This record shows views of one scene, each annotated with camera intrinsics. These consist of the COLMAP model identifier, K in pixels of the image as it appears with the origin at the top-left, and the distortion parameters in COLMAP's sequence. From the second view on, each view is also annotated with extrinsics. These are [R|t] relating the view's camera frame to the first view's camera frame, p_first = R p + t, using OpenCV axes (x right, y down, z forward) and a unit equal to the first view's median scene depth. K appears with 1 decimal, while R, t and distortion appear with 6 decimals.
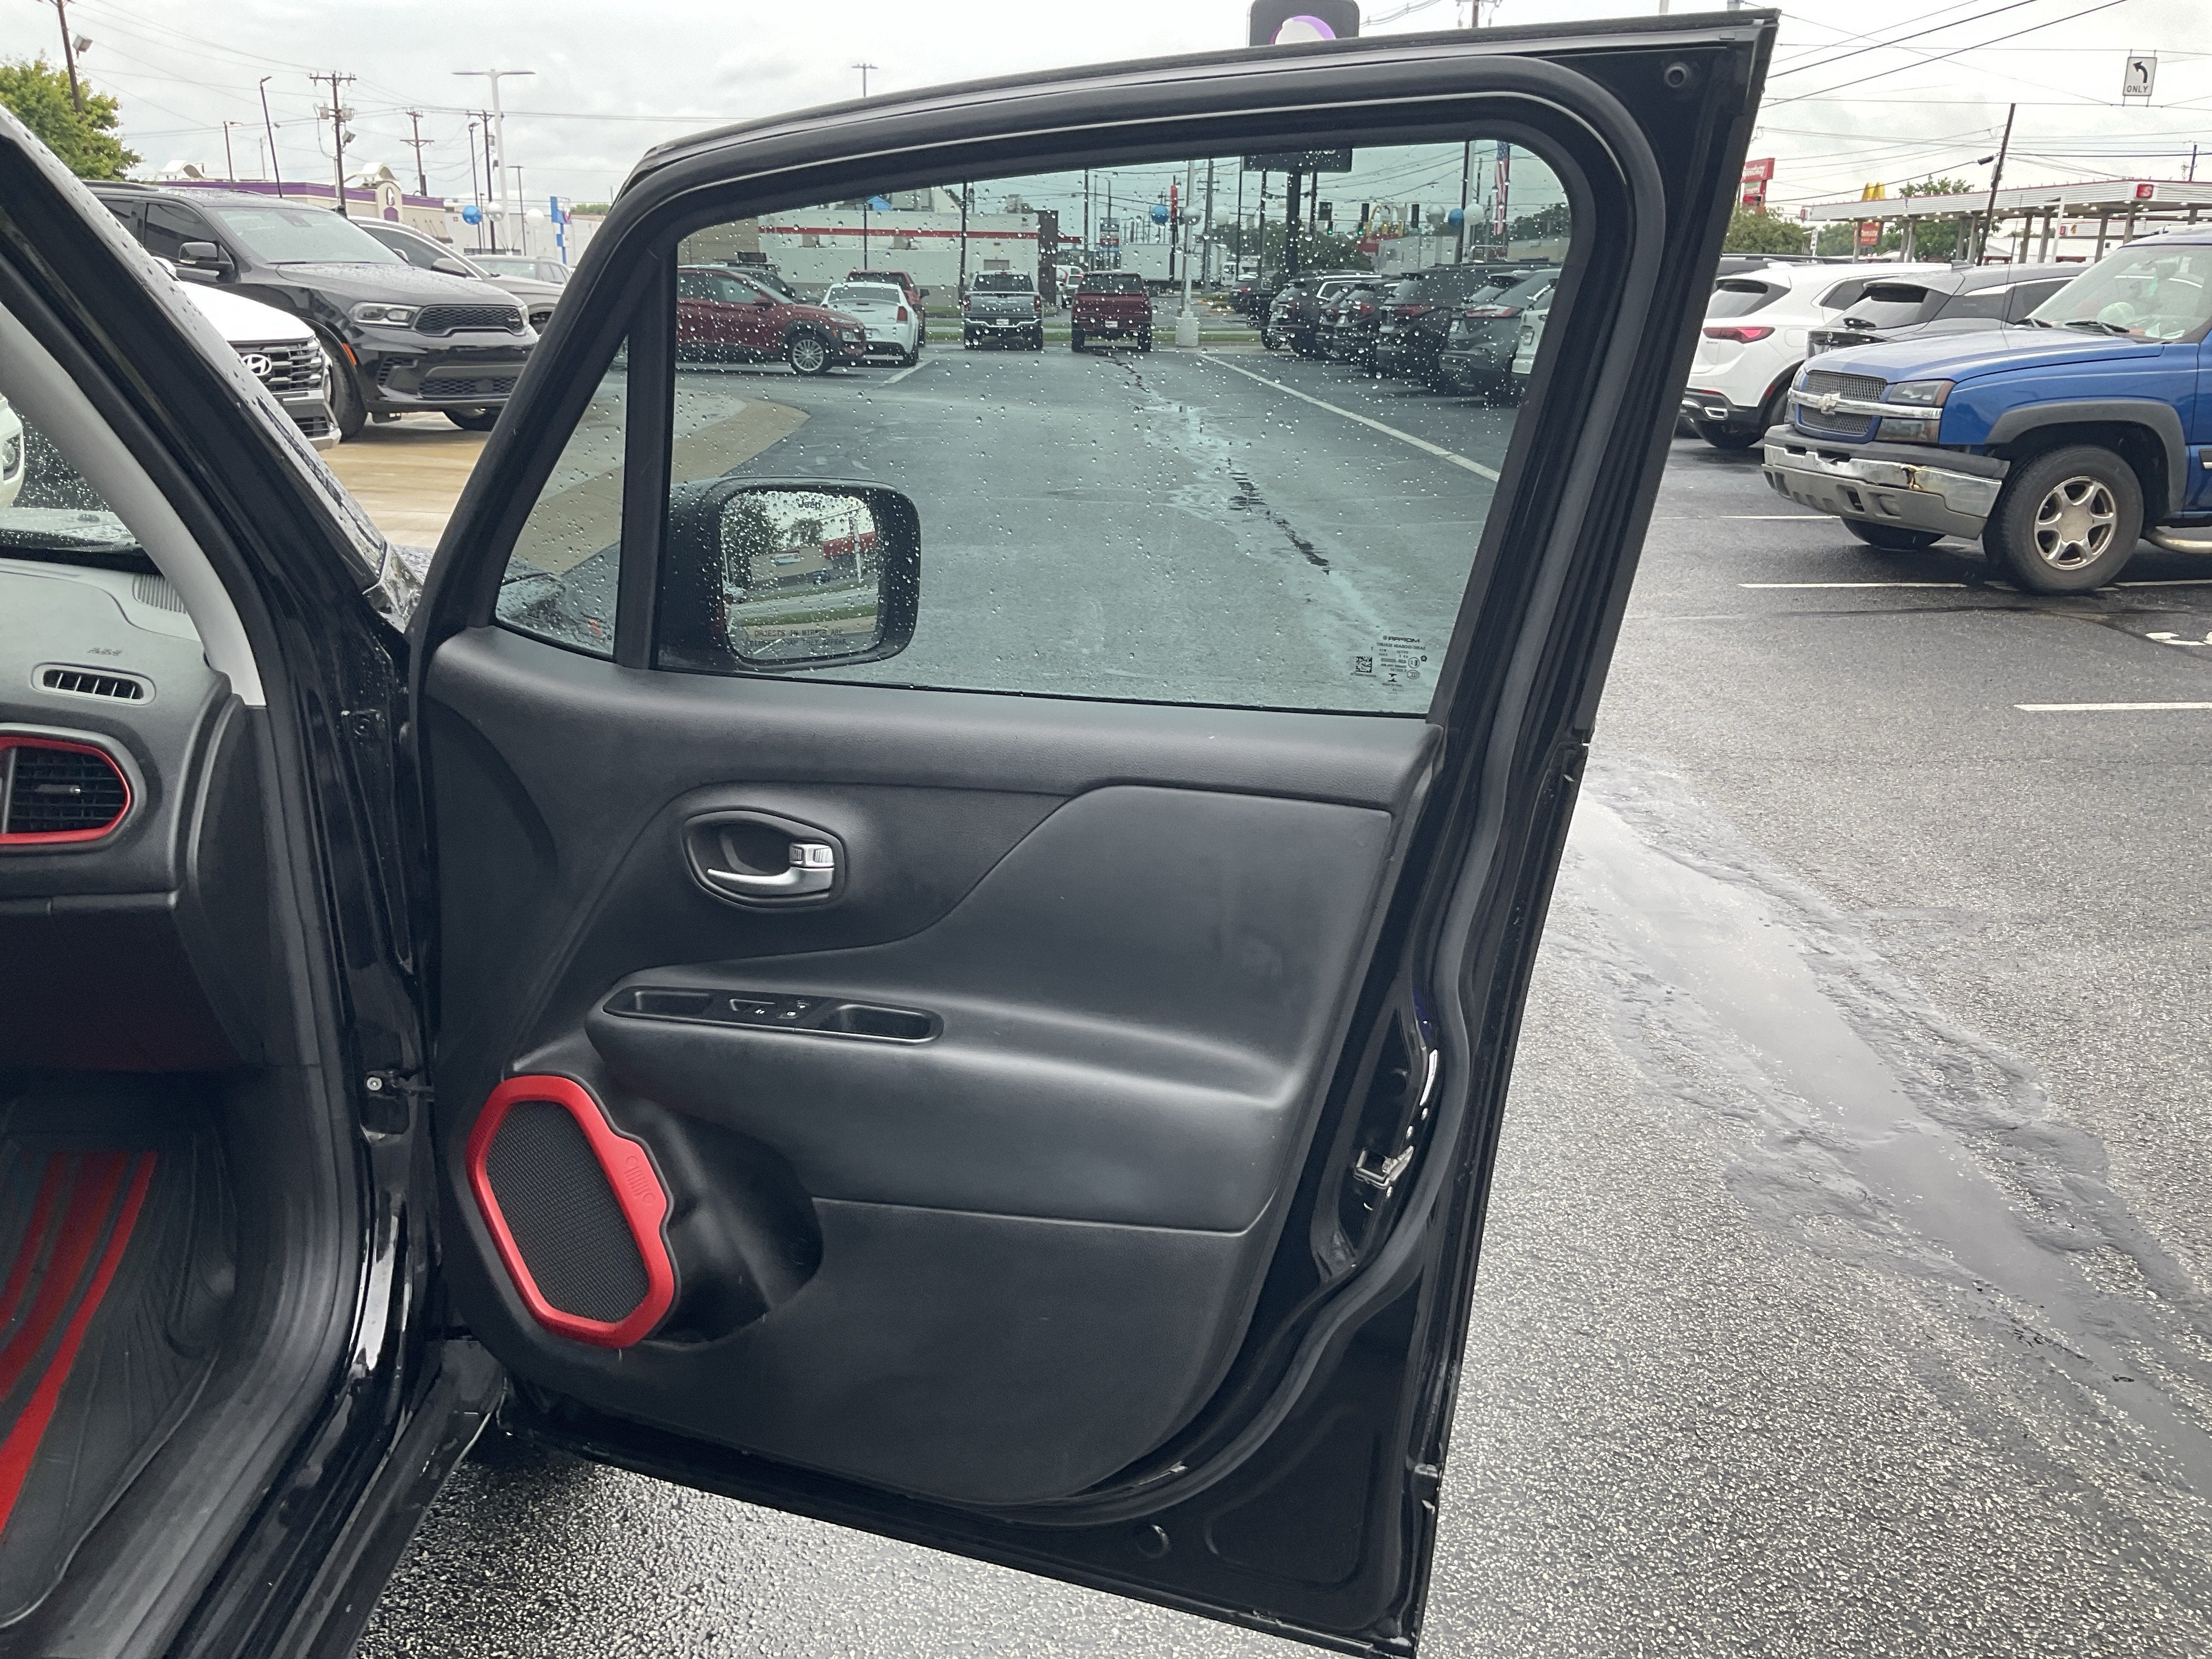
lens RADIAL K [[1833.2, 0, 1107.5], [0, 1833.2, 823.7], [0, 0, 1]] dist [0.060713, -0.131369]
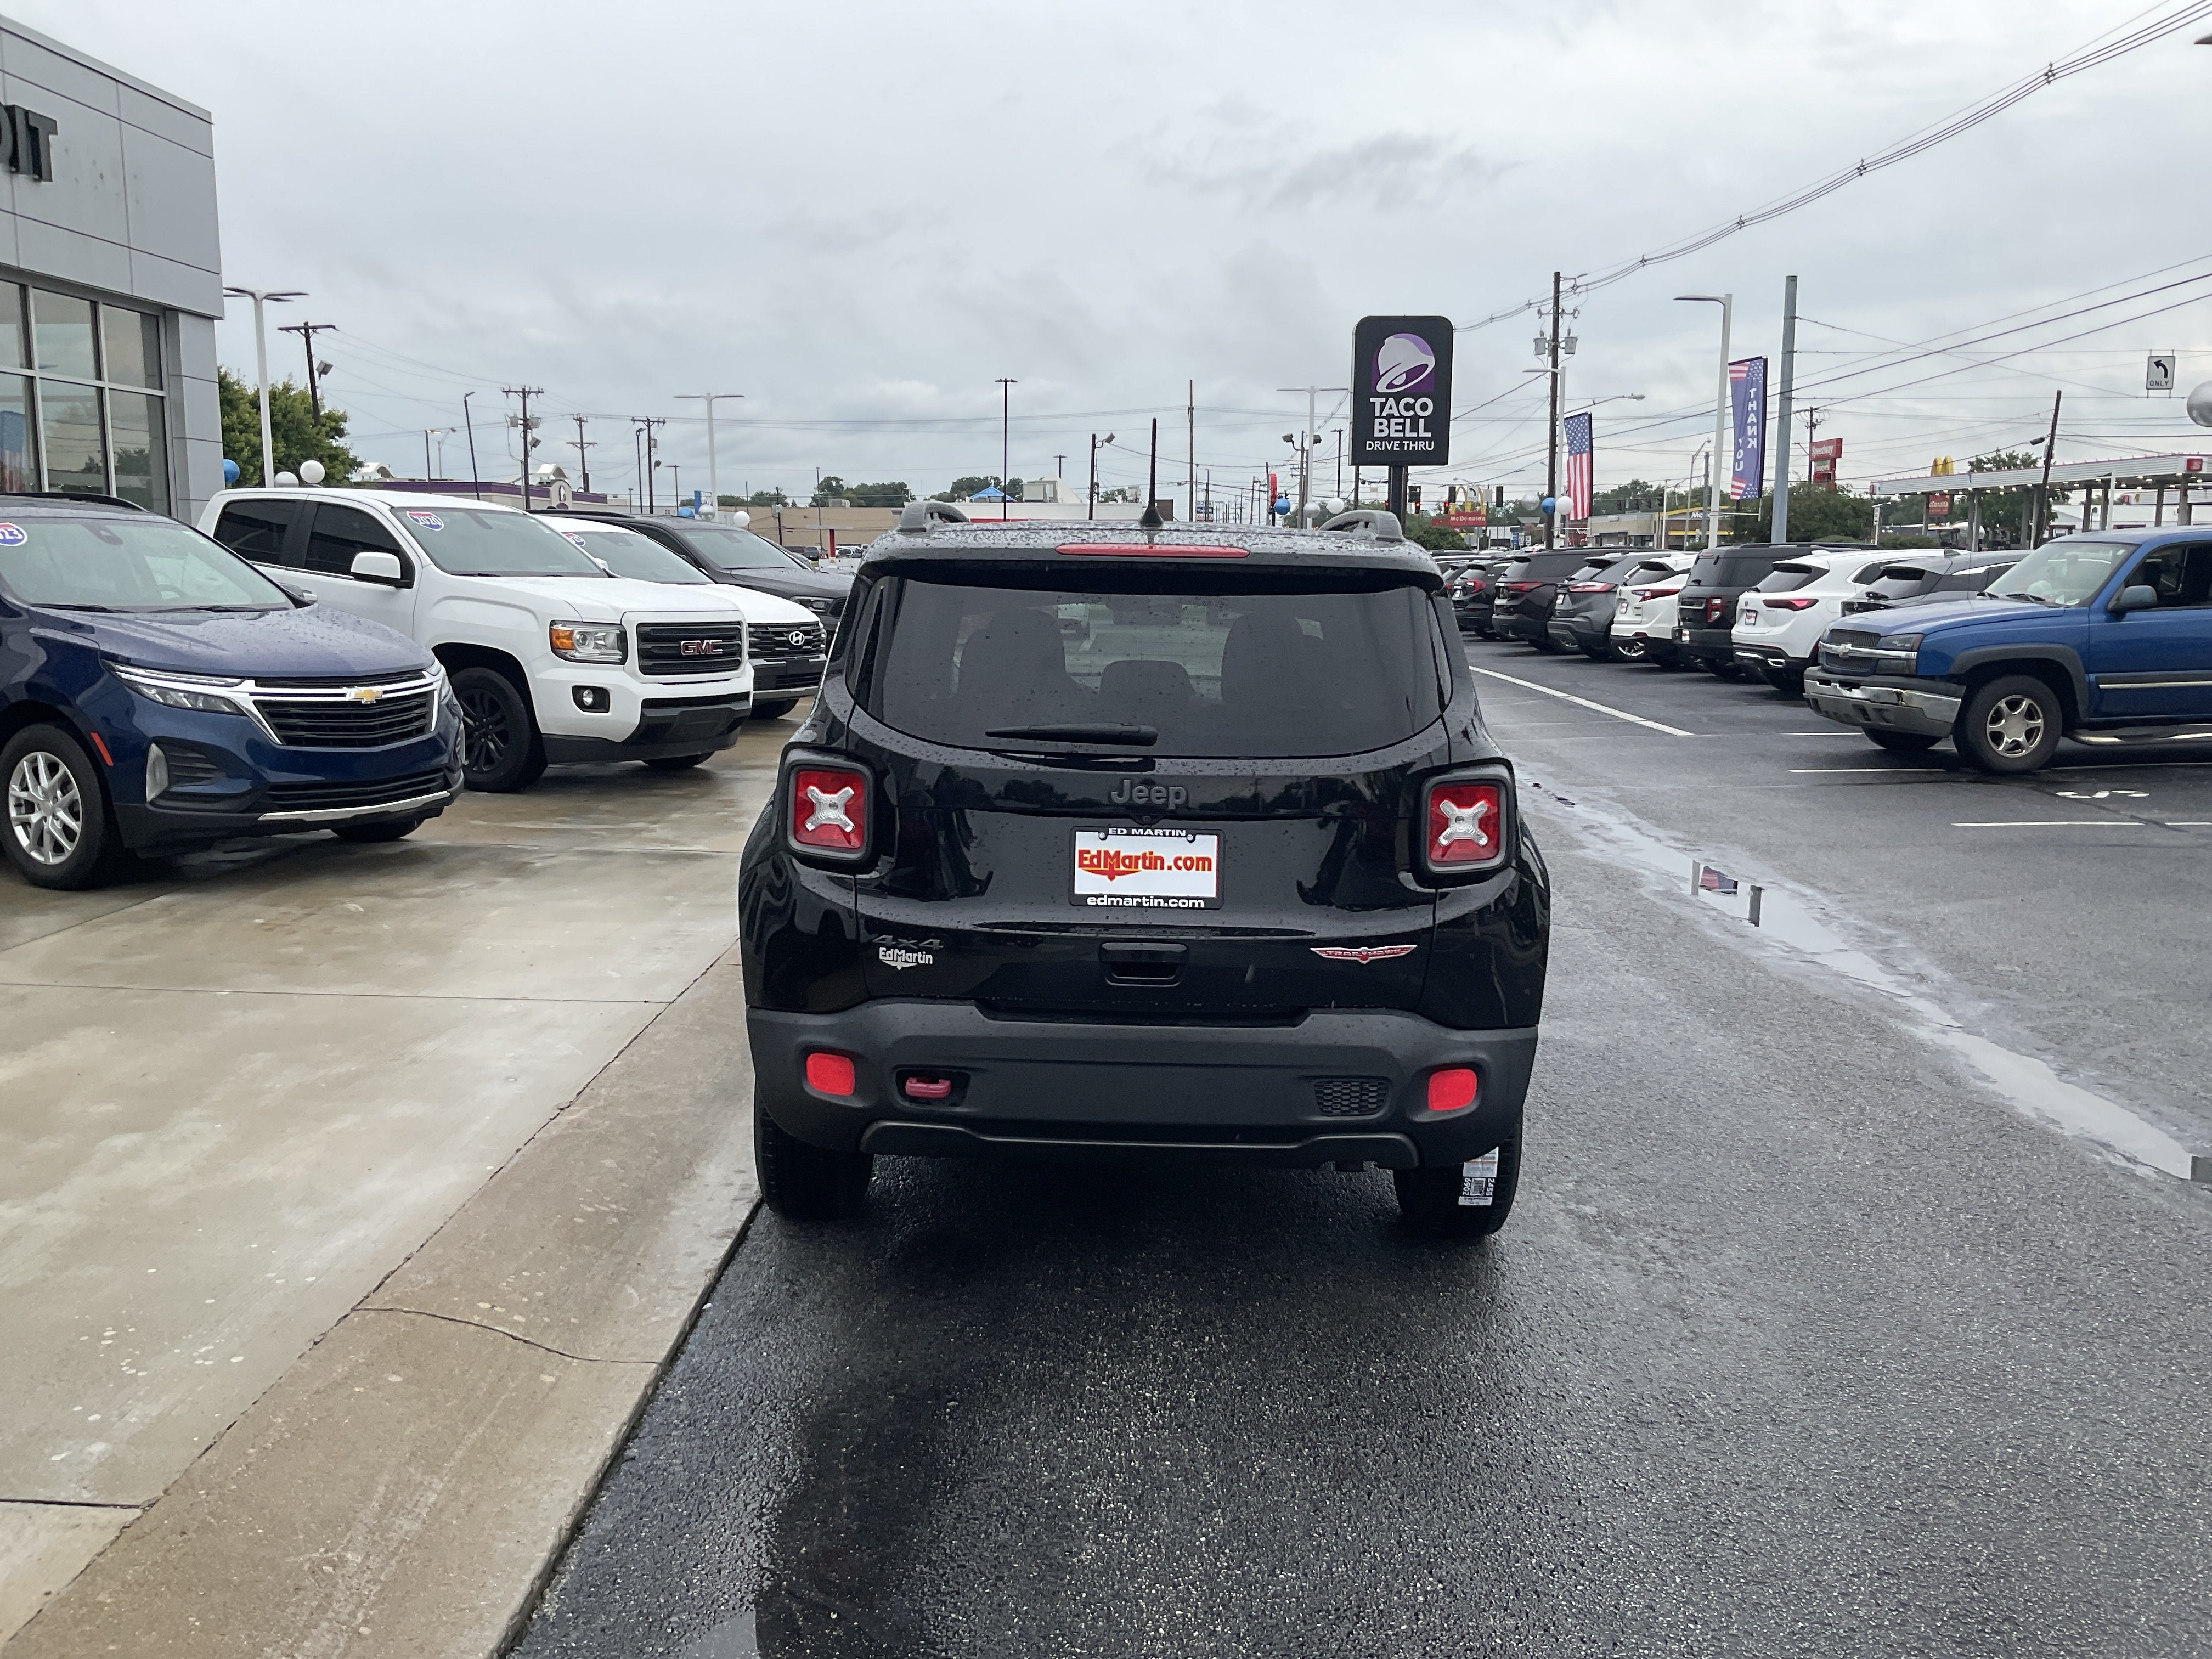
lens RADIAL K [[1820.9, 0, 1106.0], [0, 1820.9, 829.5], [0, 0, 1]] dist [0.098979, -0.200766]
pose [[0.998767, -0.005582, -0.049337, -0.091835], [-0.001318, 0.990330, -0.138722, 0.086031], [0.049635, 0.138616, 0.989102, -0.336656]]
